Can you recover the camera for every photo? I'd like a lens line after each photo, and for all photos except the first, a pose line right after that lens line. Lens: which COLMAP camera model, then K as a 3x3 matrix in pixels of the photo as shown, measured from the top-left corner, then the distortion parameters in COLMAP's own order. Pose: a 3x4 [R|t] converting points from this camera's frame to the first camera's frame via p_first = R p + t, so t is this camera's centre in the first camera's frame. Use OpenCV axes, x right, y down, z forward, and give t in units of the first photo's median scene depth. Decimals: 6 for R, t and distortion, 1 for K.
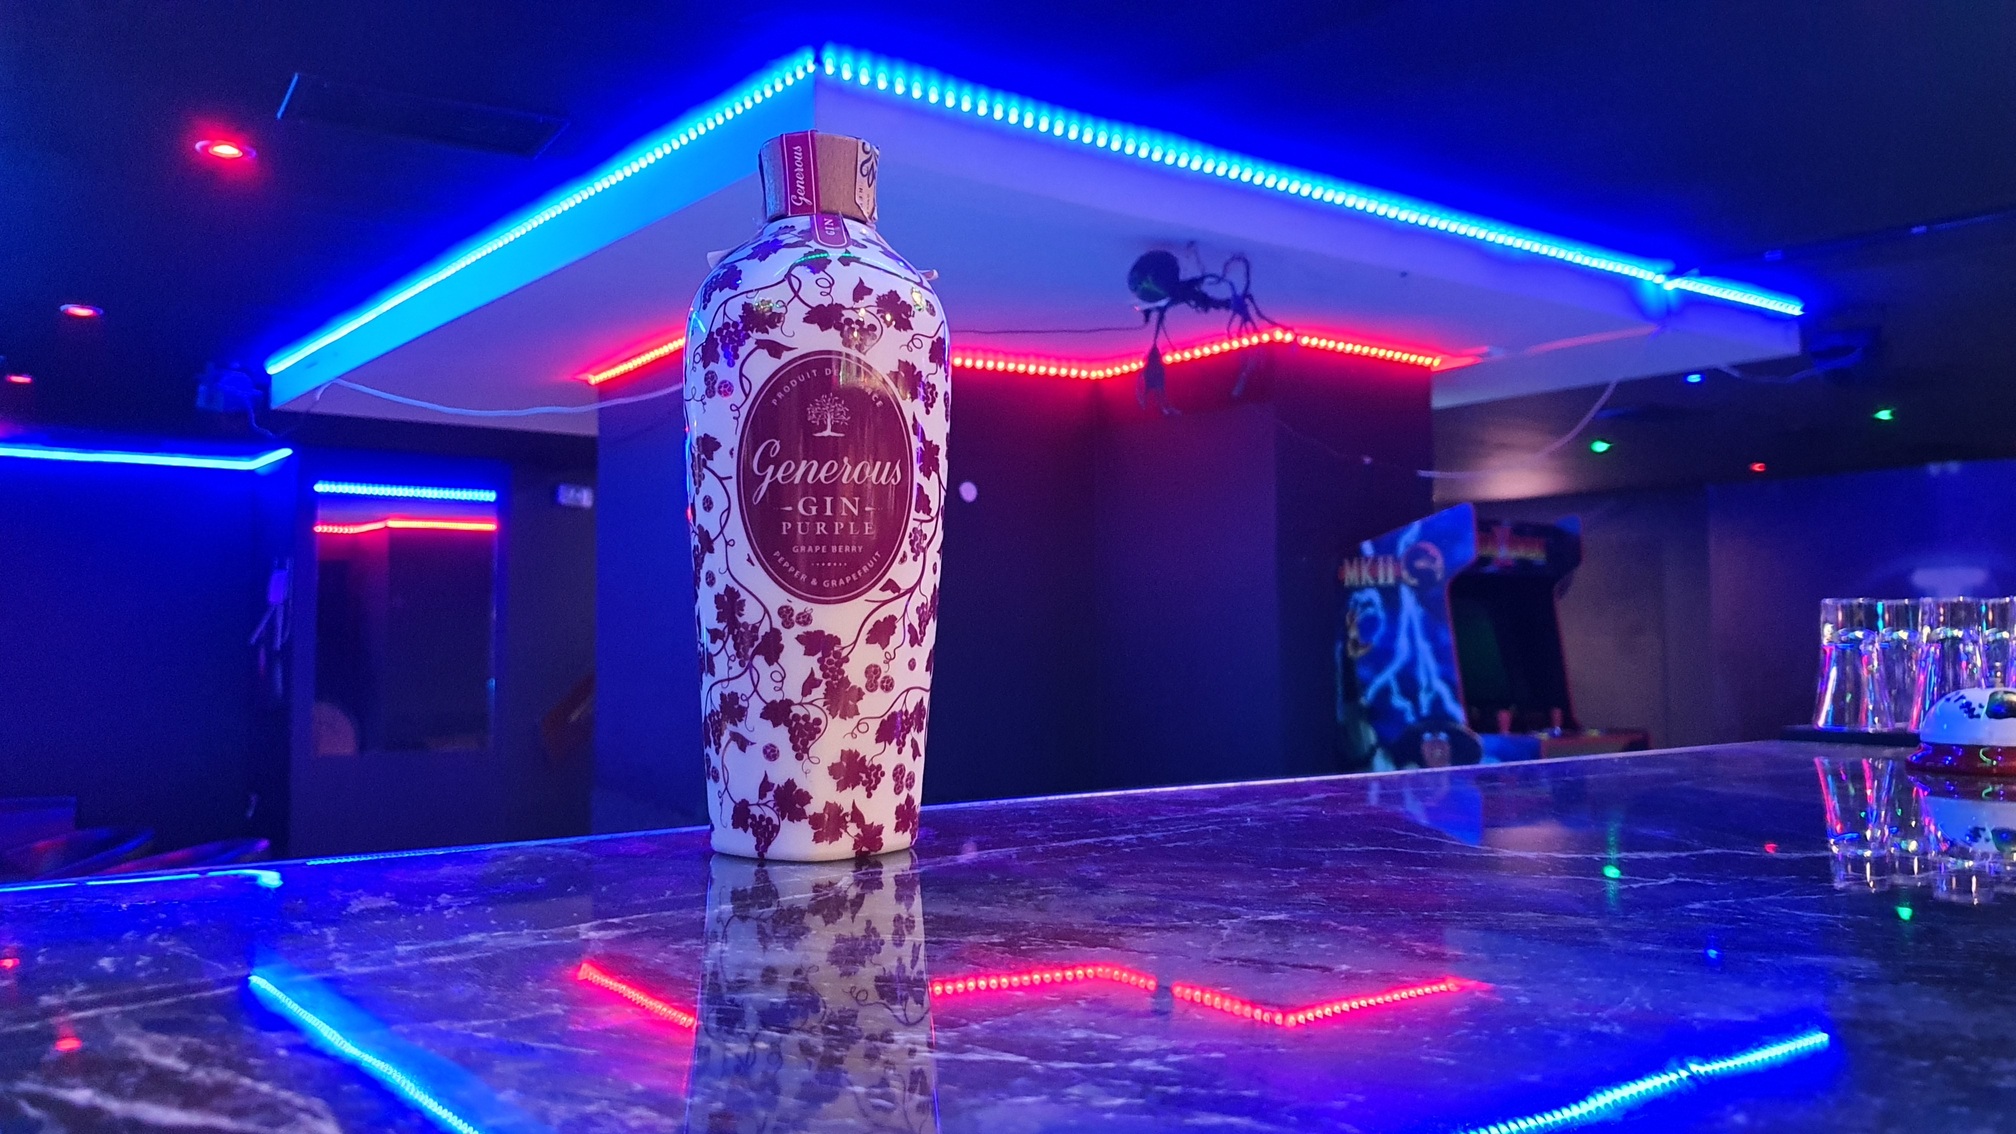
lens RADIAL K [[1596.8, 0, 1008.0], [0, 1596.8, 567.0], [0, 0, 1]] dist [0.001350, -0.003456]
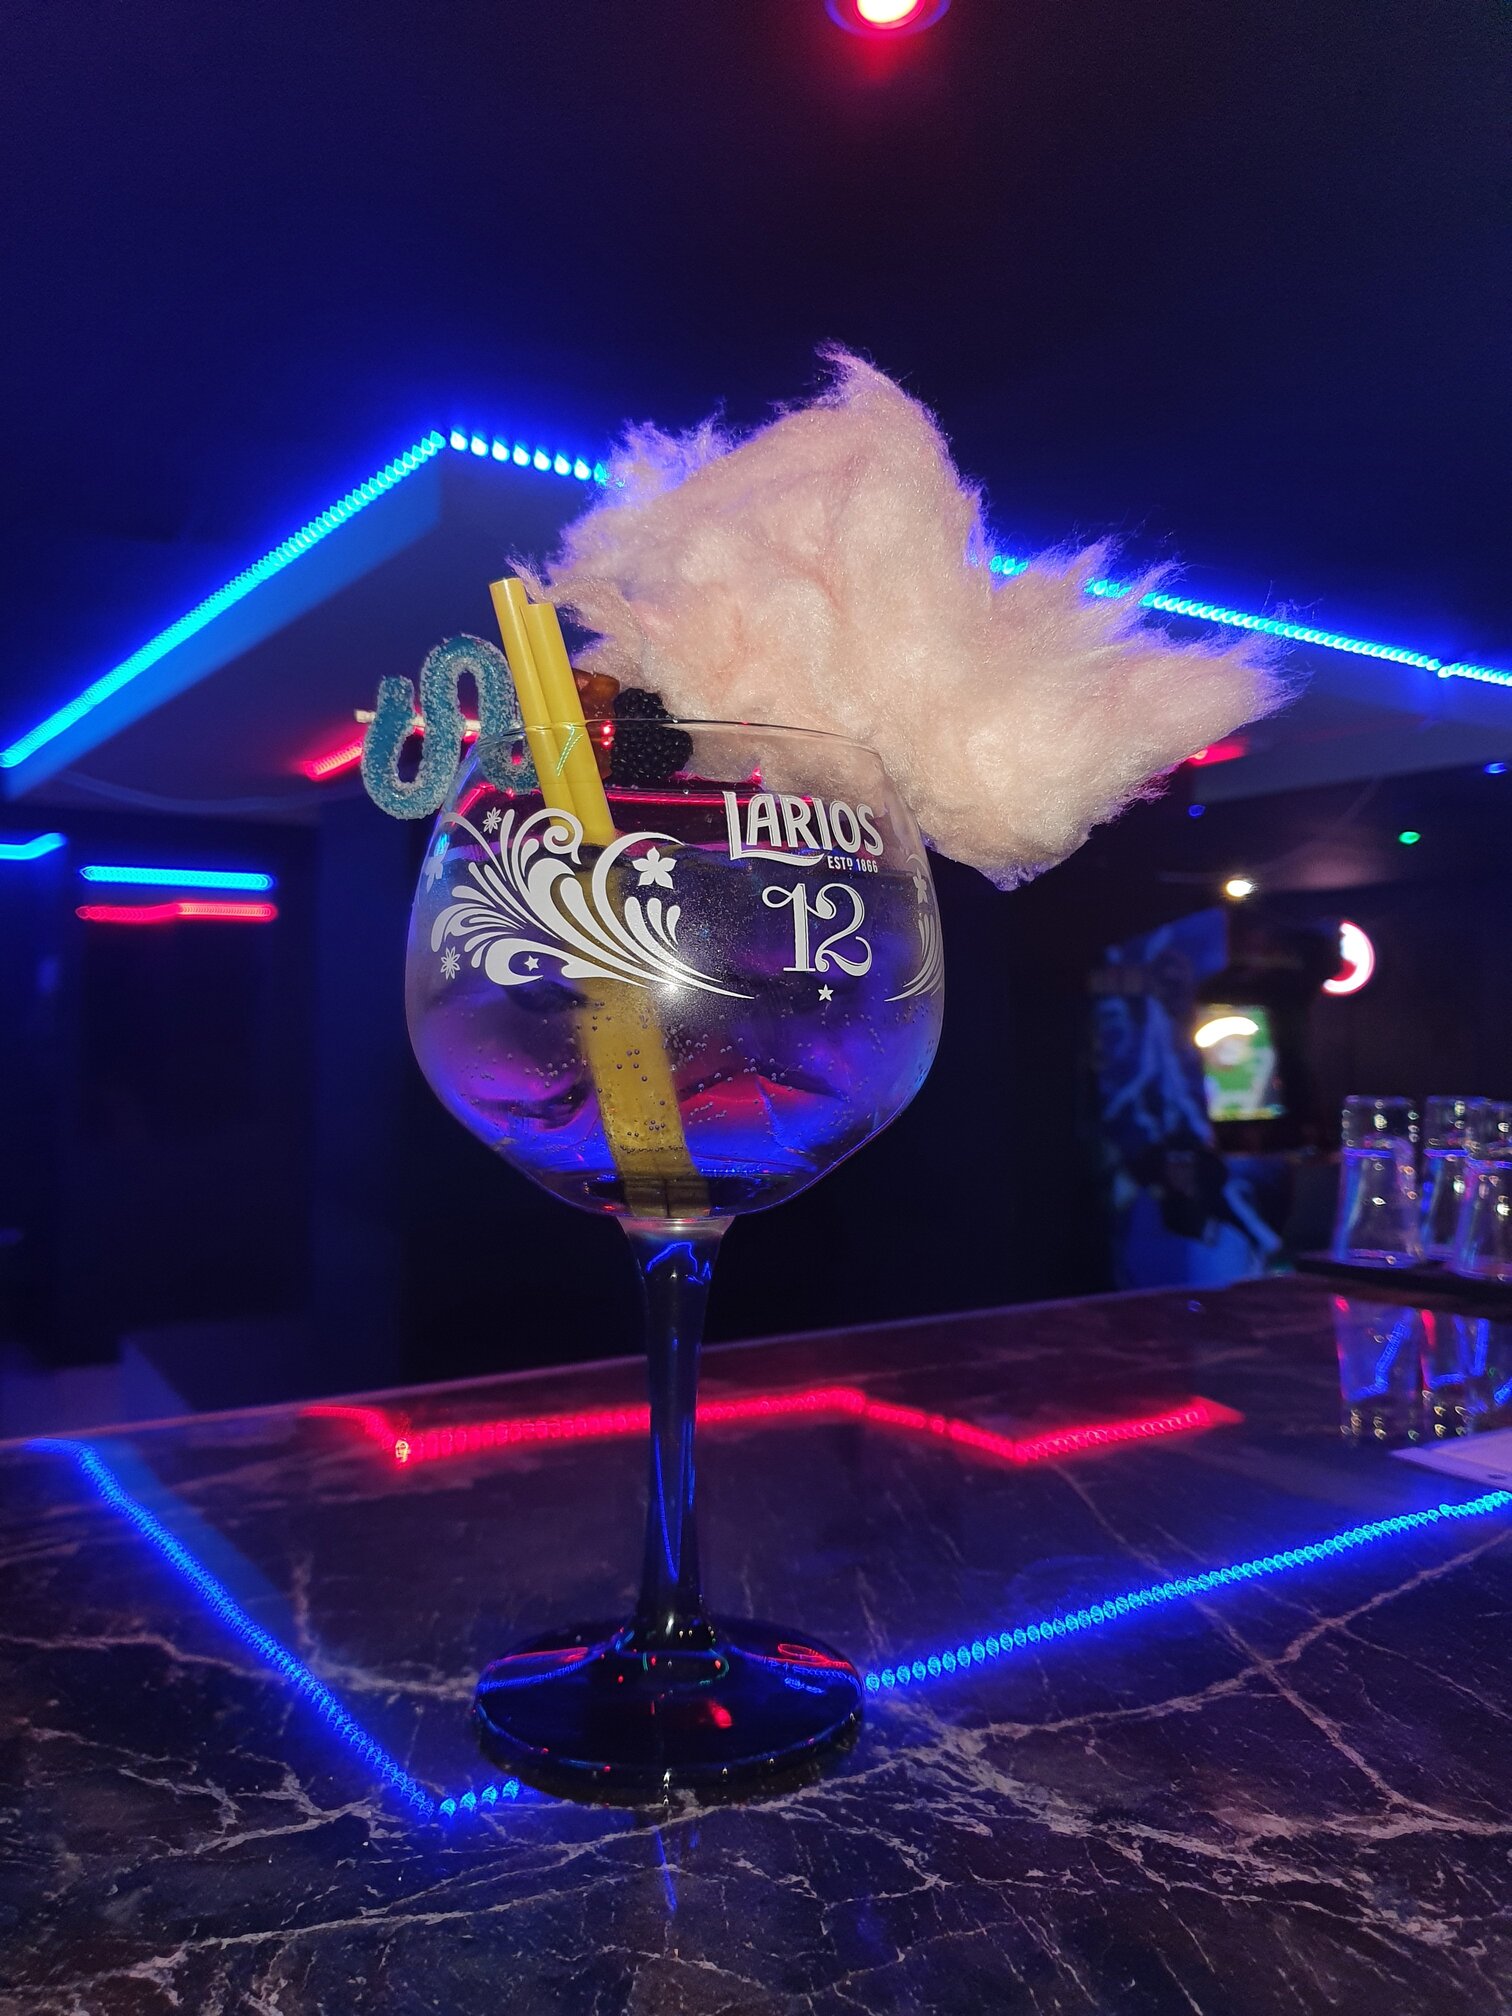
lens RADIAL K [[1596.3, 0, 810.8], [0, 1596.3, 1010.9], [0, 0, 1]] dist [-0.026773, -0.000523]
pose [[0.999104, 0.008906, -0.041369, 0.086858], [-0.007028, 0.998947, 0.045329, -0.020172], [0.041729, -0.044998, 0.998115, 0.058098]]
